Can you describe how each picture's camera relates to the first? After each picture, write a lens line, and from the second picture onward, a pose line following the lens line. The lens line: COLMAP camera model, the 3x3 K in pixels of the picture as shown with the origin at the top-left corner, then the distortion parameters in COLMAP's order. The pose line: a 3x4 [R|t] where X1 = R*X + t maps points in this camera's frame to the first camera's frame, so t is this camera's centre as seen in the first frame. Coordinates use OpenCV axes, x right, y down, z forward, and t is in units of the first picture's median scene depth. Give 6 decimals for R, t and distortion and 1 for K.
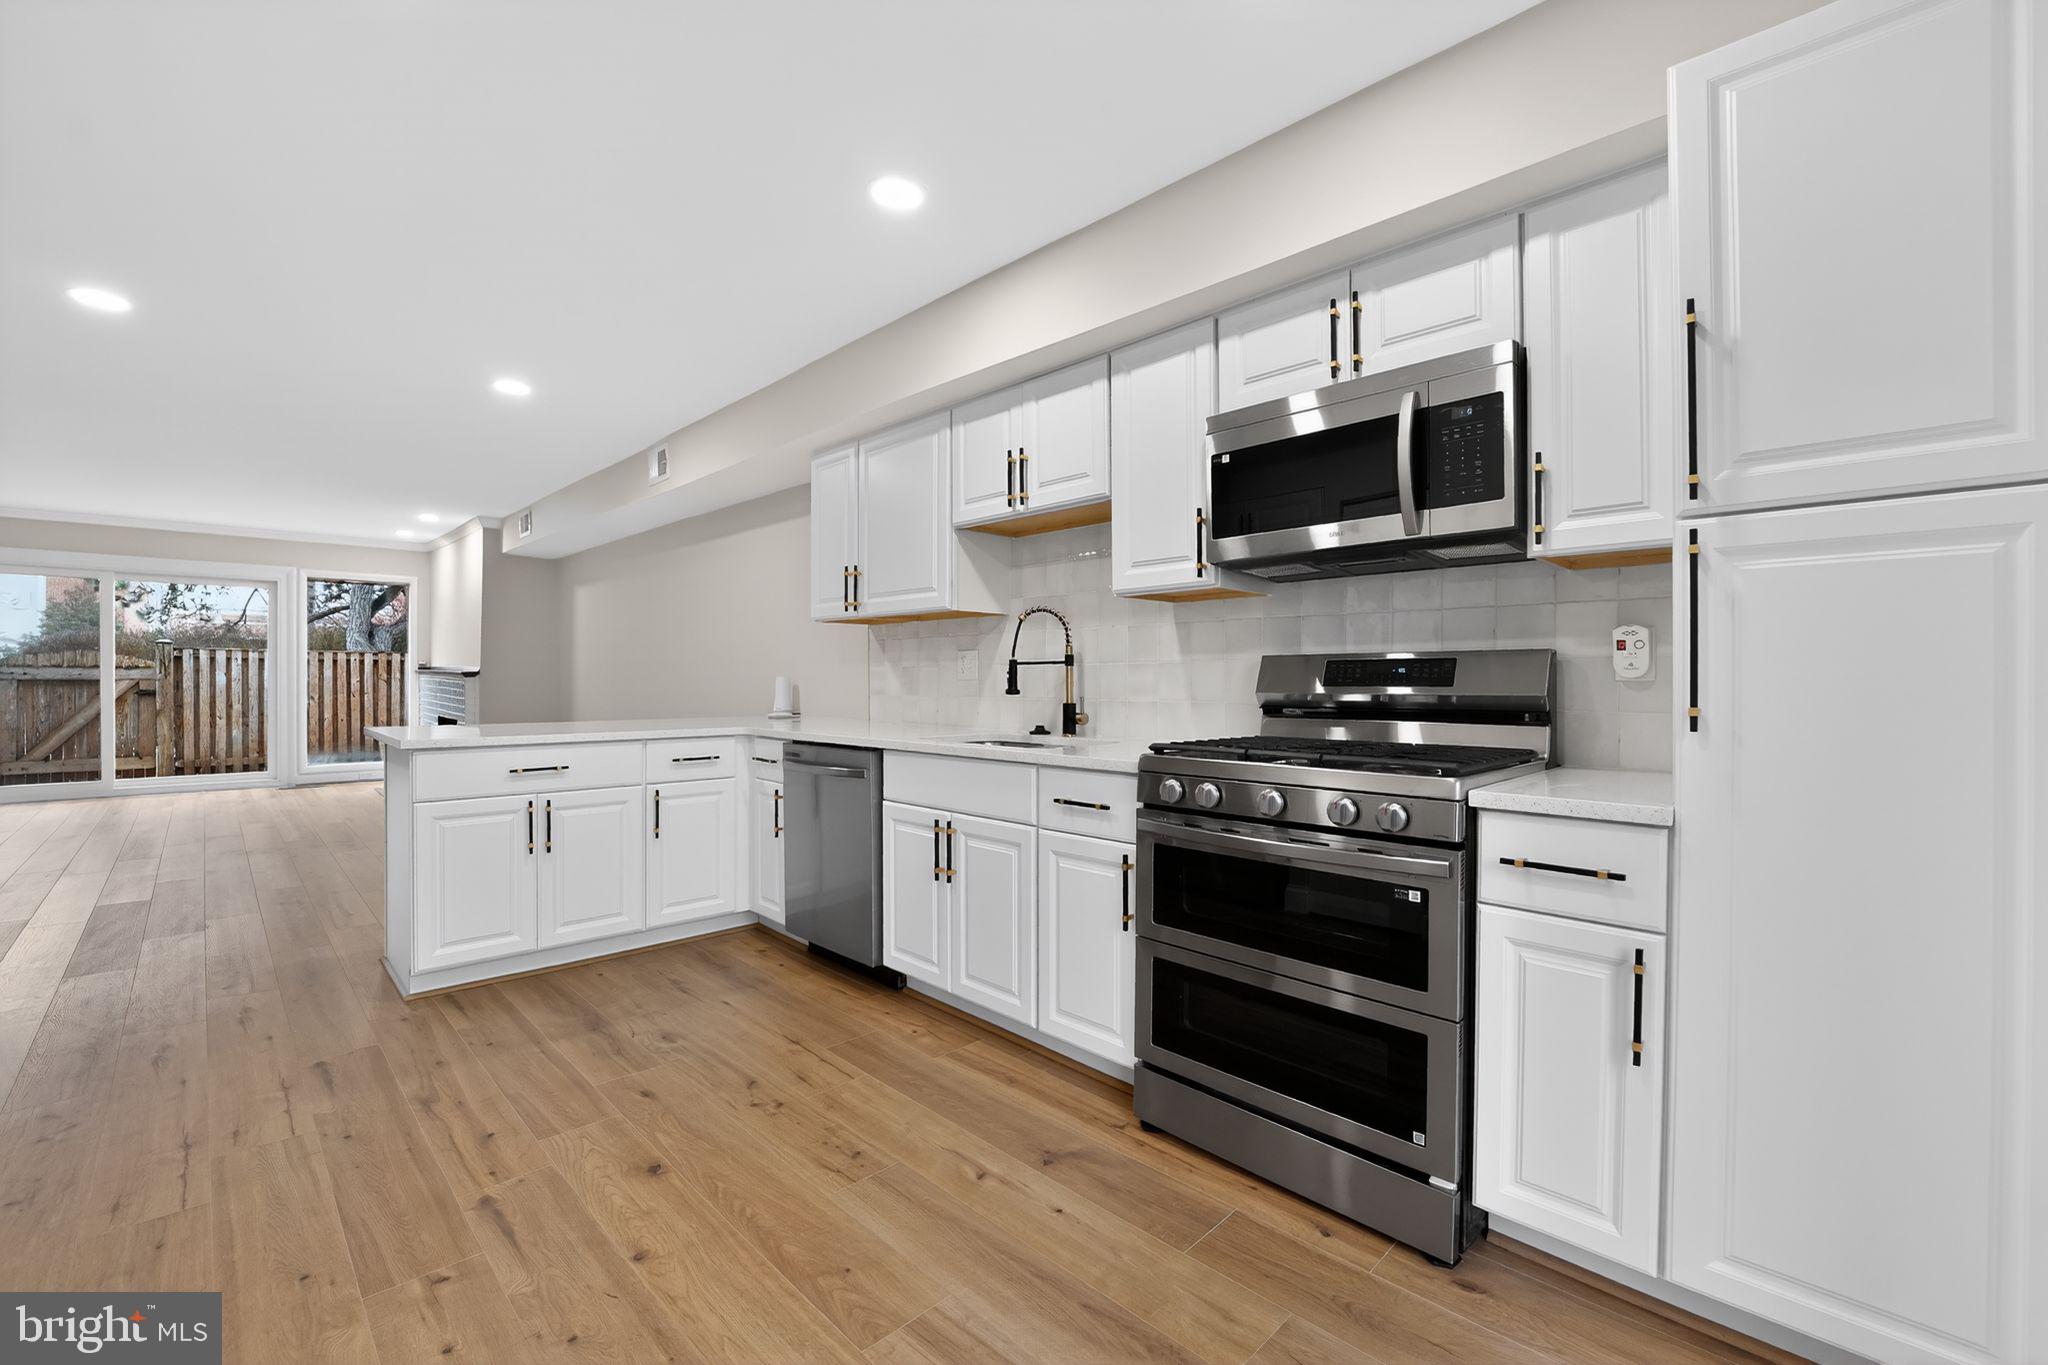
lens RADIAL K [[866.5, 0, 1029.6], [0, 866.5, 686.8], [0, 0, 1]] dist [-0.021604, 0.002269]
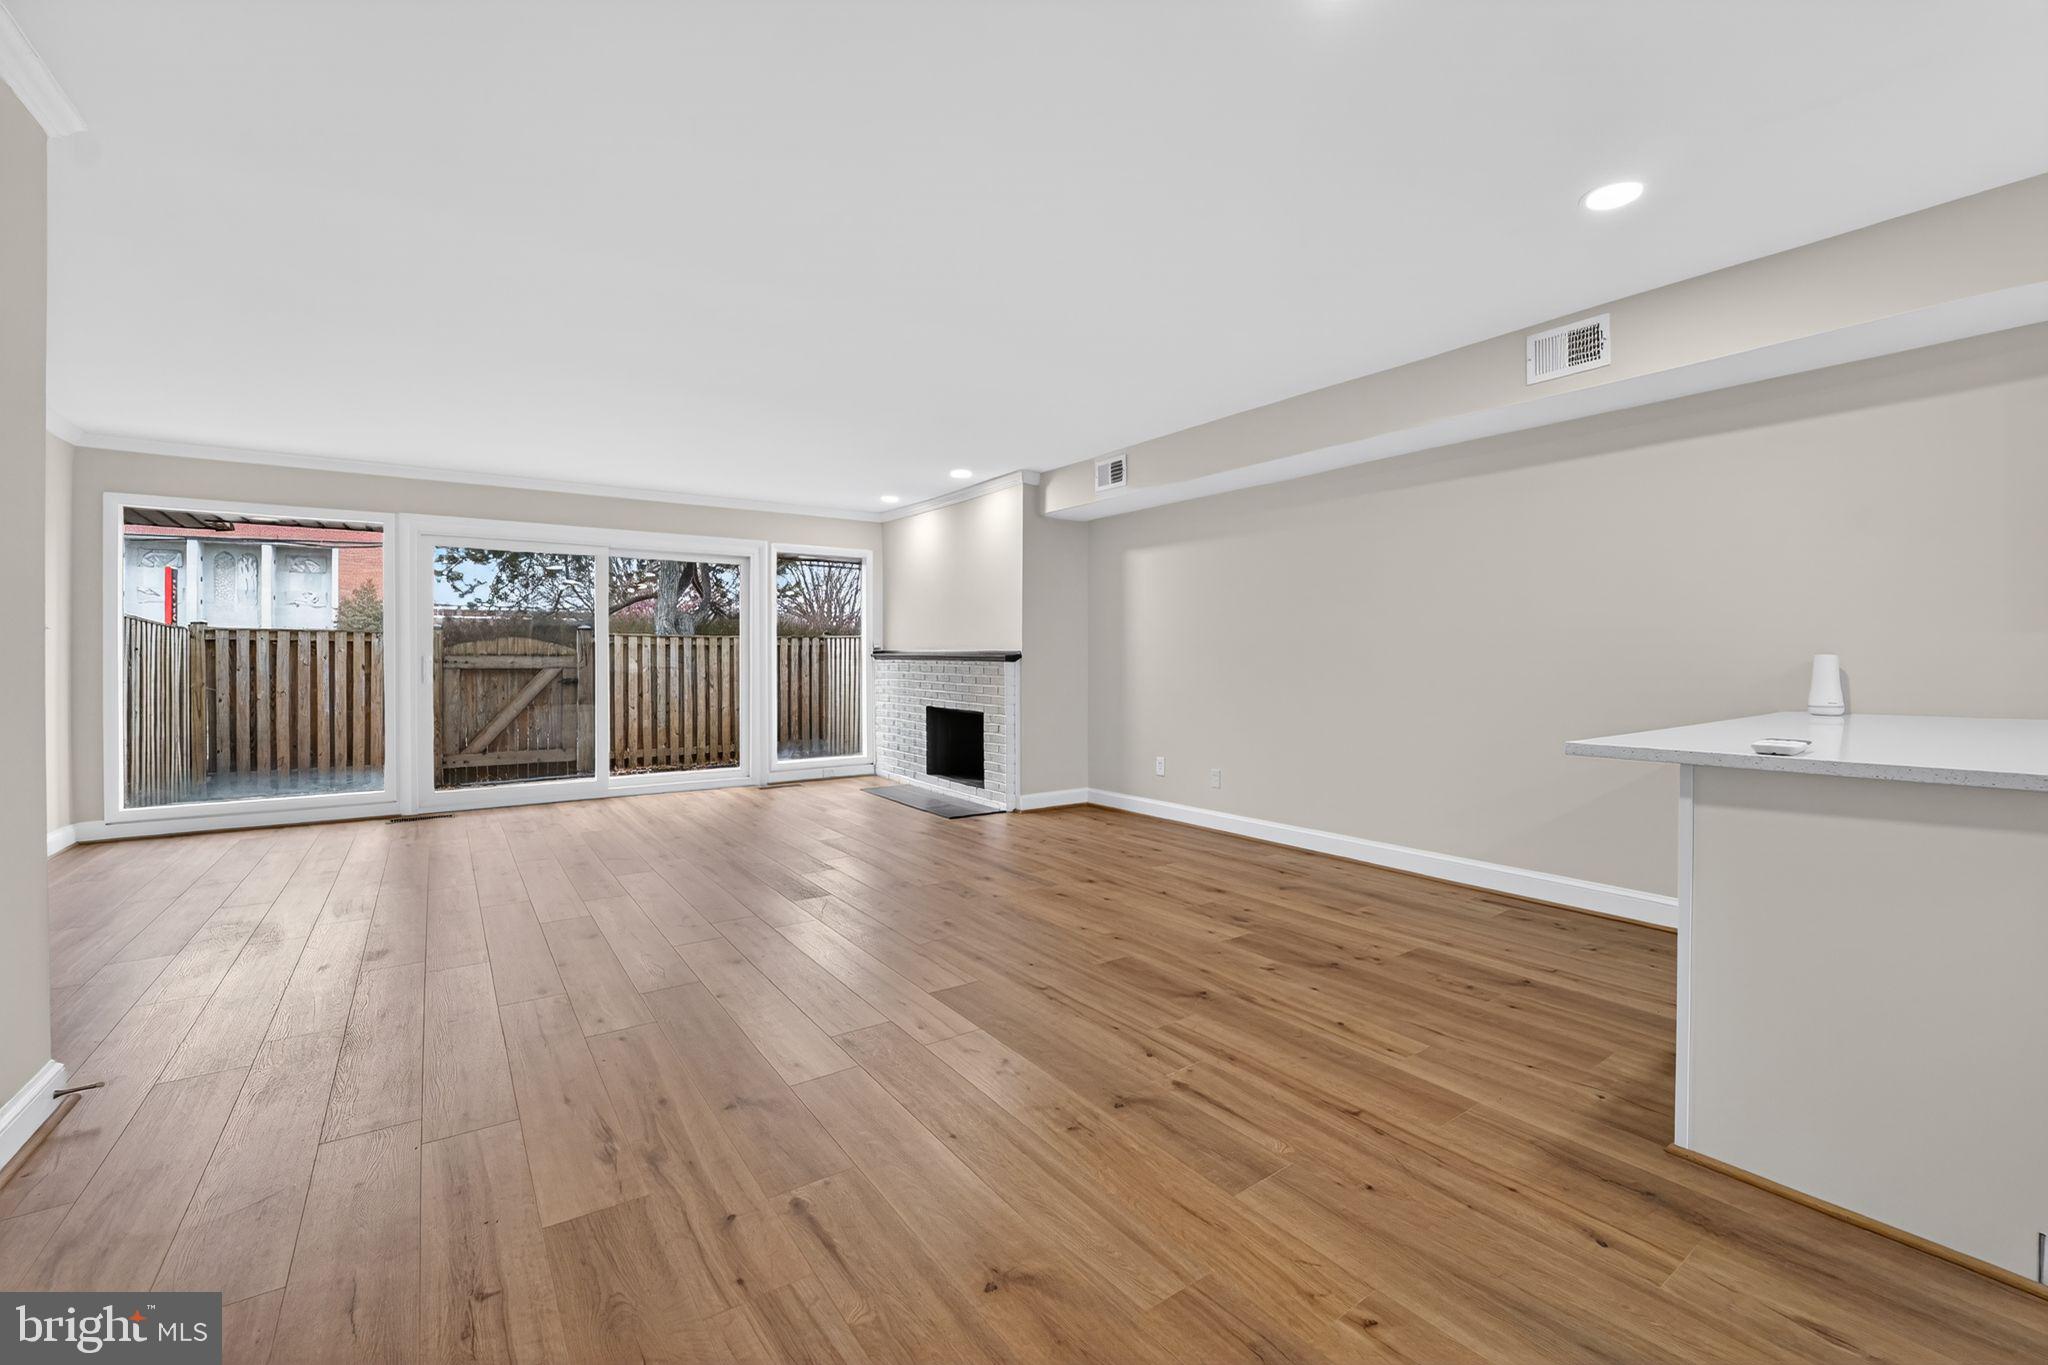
lens RADIAL K [[844.6, 0, 1031.9], [0, 844.6, 650.7], [0, 0, 1]] dist [-0.015786, -0.000205]
pose [[0.989772, -0.008273, -0.142416, -1.249706], [0.004687, 0.999664, -0.025499, -0.003079], [0.142579, 0.024571, 0.989478, 0.447863]]
